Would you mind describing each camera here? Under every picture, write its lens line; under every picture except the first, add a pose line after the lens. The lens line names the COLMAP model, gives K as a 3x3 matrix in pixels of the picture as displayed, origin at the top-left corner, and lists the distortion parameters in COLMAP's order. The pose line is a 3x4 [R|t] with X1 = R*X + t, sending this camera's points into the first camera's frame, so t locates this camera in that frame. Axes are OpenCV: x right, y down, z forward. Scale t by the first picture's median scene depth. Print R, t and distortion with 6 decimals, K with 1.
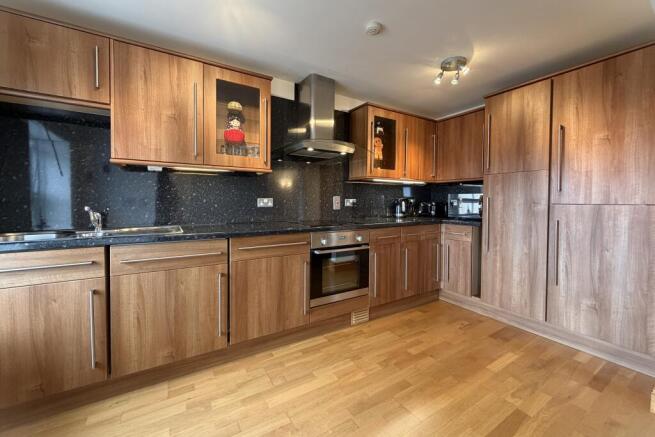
lens RADIAL K [[261.7, 0, 321.9], [0, 261.7, 207.4], [0, 0, 1]] dist [0.002490, 0.000584]
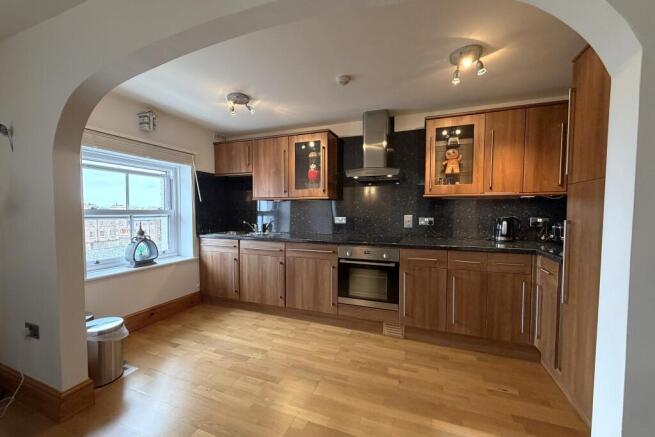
lens RADIAL K [[261.7, 0, 326.4], [0, 261.7, 221.7], [0, 0, 1]] dist [0.002490, 0.000584]
pose [[0.603112, 0.028732, -0.797139, 0.925045], [-0.017924, 0.999587, 0.022467, -0.044473], [0.797455, 0.000738, 0.603378, 0.170007]]
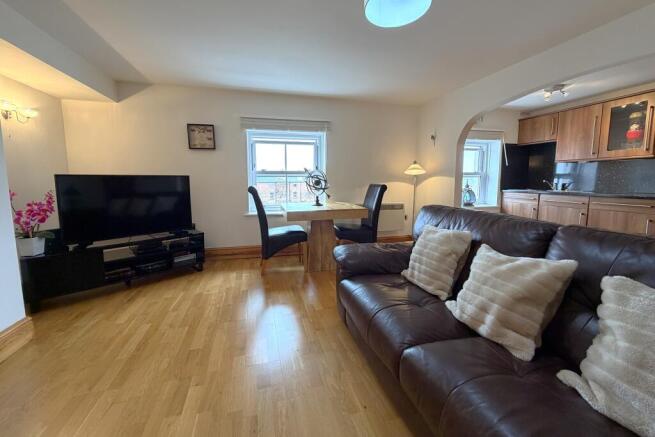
lens RADIAL K [[261.7, 0, 327.3], [0, 261.7, 205.1], [0, 0, 1]] dist [0.002490, 0.000584]
pose [[-0.276784, 0.092126, -0.956506, 1.724955], [-0.021872, 0.994532, 0.102118, 0.018879], [0.960683, 0.049185, -0.273255, -0.293897]]
